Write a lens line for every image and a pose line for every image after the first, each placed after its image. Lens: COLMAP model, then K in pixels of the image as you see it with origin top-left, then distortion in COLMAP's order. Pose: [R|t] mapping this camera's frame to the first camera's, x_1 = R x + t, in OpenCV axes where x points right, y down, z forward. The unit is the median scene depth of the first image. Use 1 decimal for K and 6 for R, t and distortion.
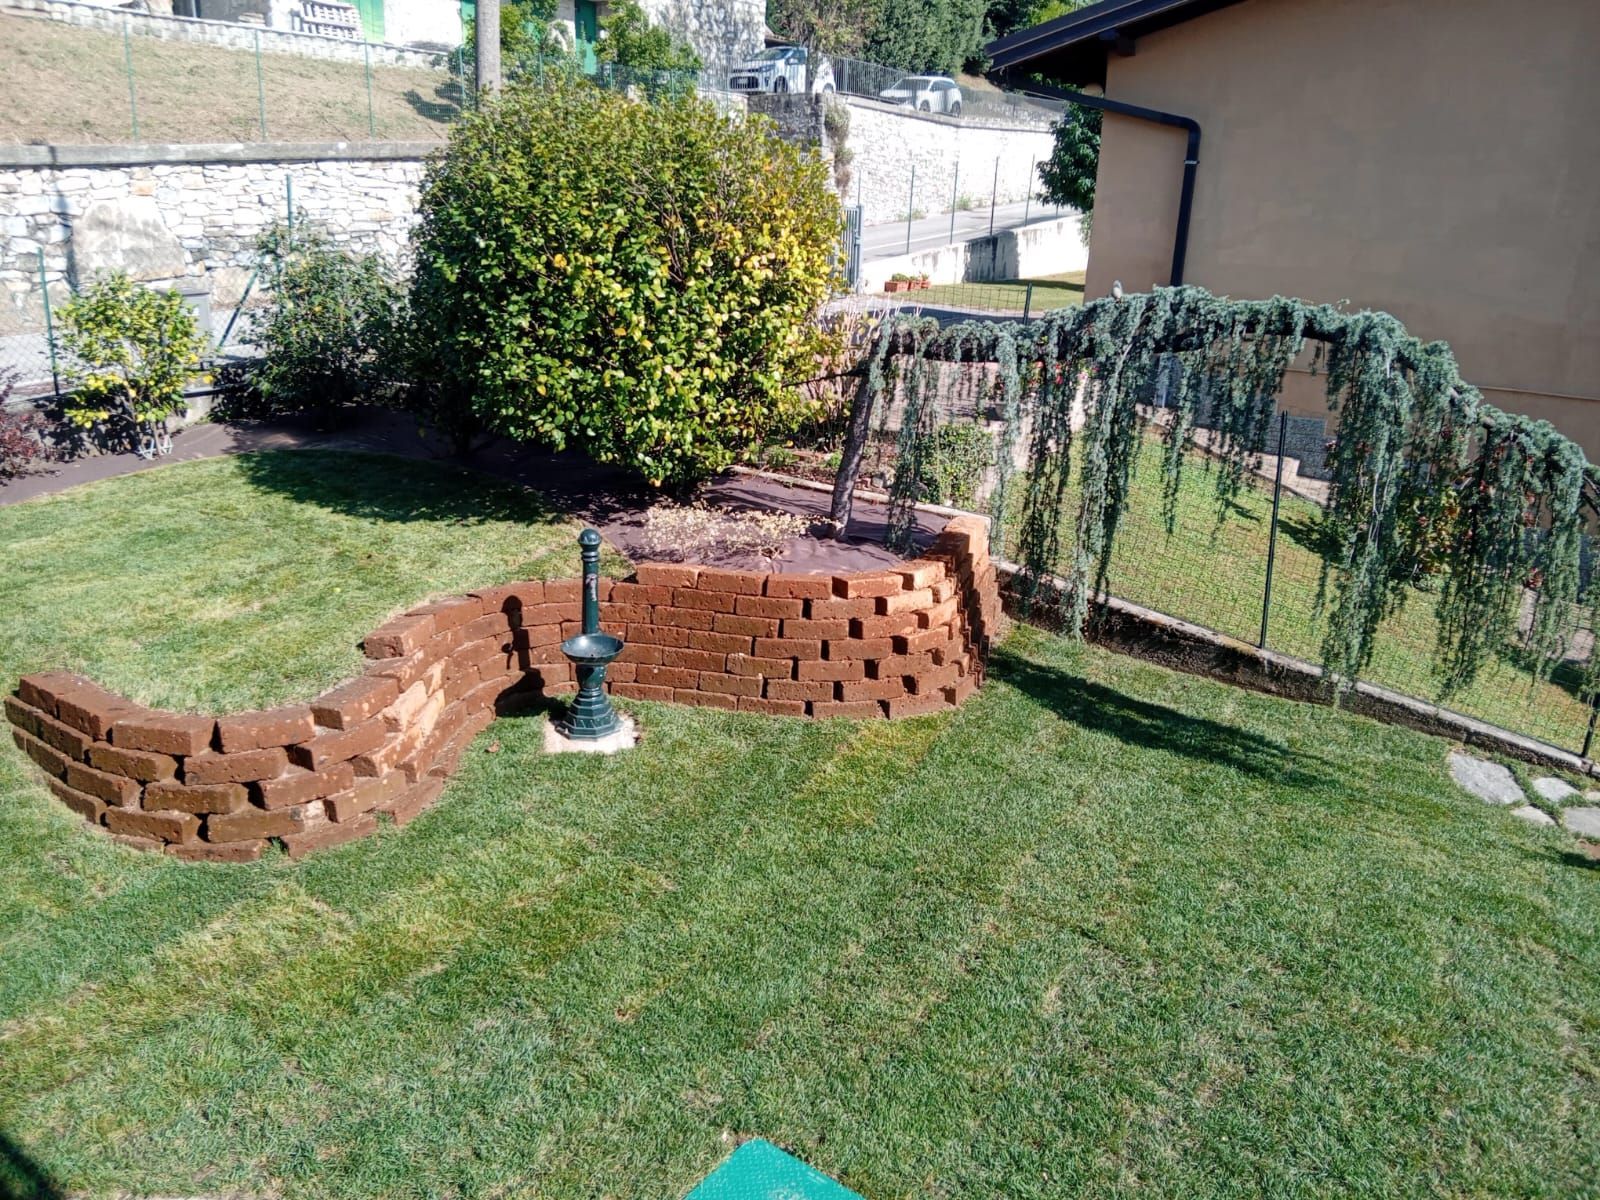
lens RADIAL K [[1199.0, 0, 800.0], [0, 1199.0, 600.0], [0, 0, 1]] dist [0.111024, -0.211523]
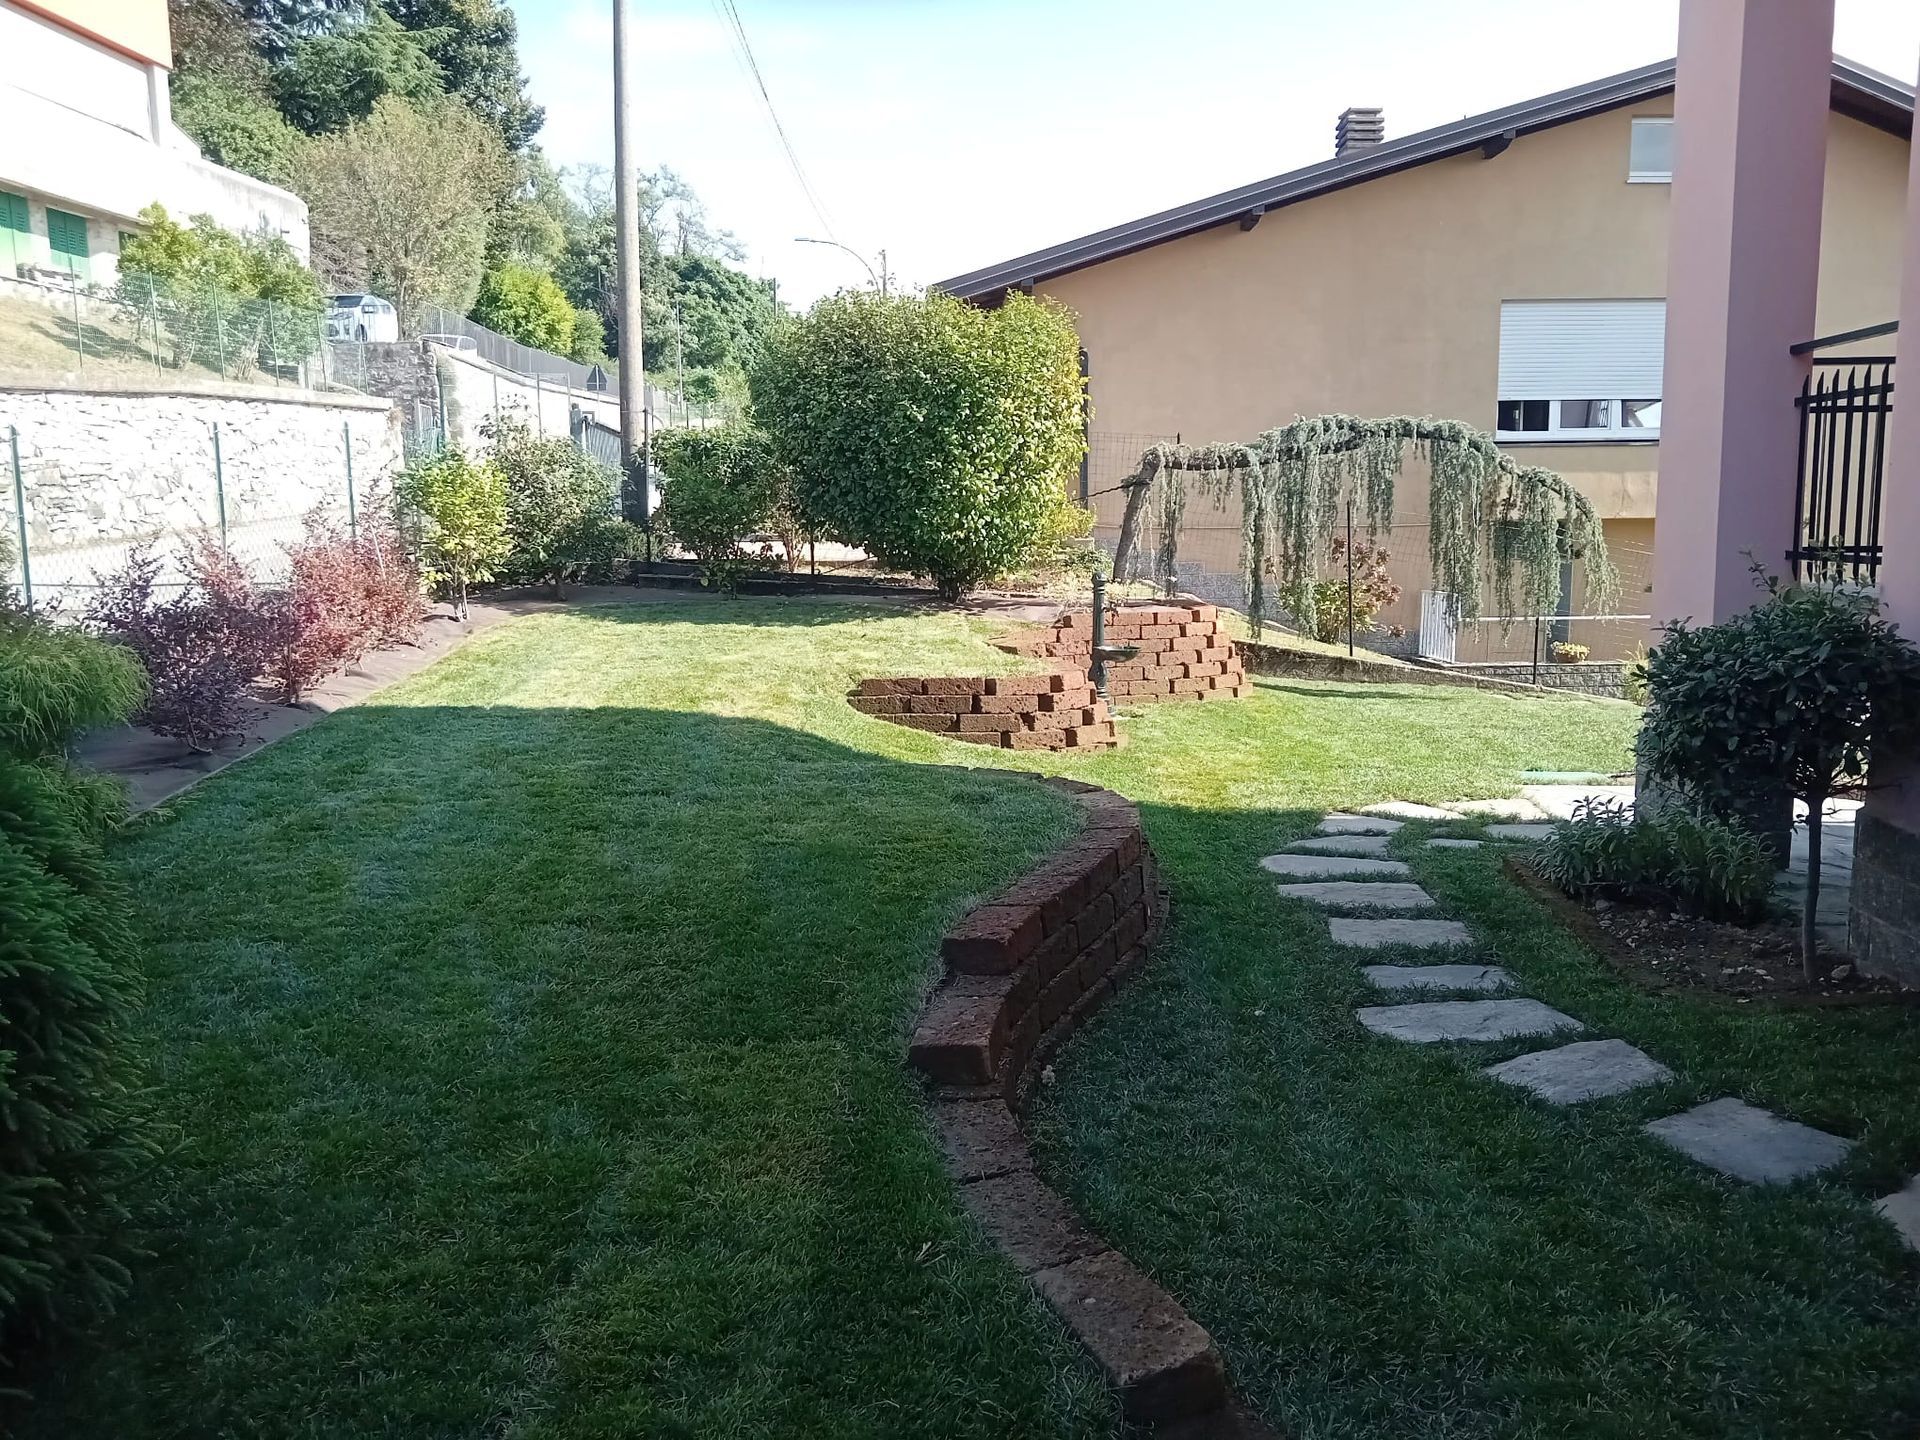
lens RADIAL K [[1438.8, 0, 960.0], [0, 1438.8, 720.0], [0, 0, 1]] dist [0.111024, -0.211523]
pose [[0.863202, -0.103109, 0.494217, -0.548285], [0.180343, 0.977310, -0.111091, 0.132755], [-0.471549, 0.185023, 0.862211, -0.194072]]
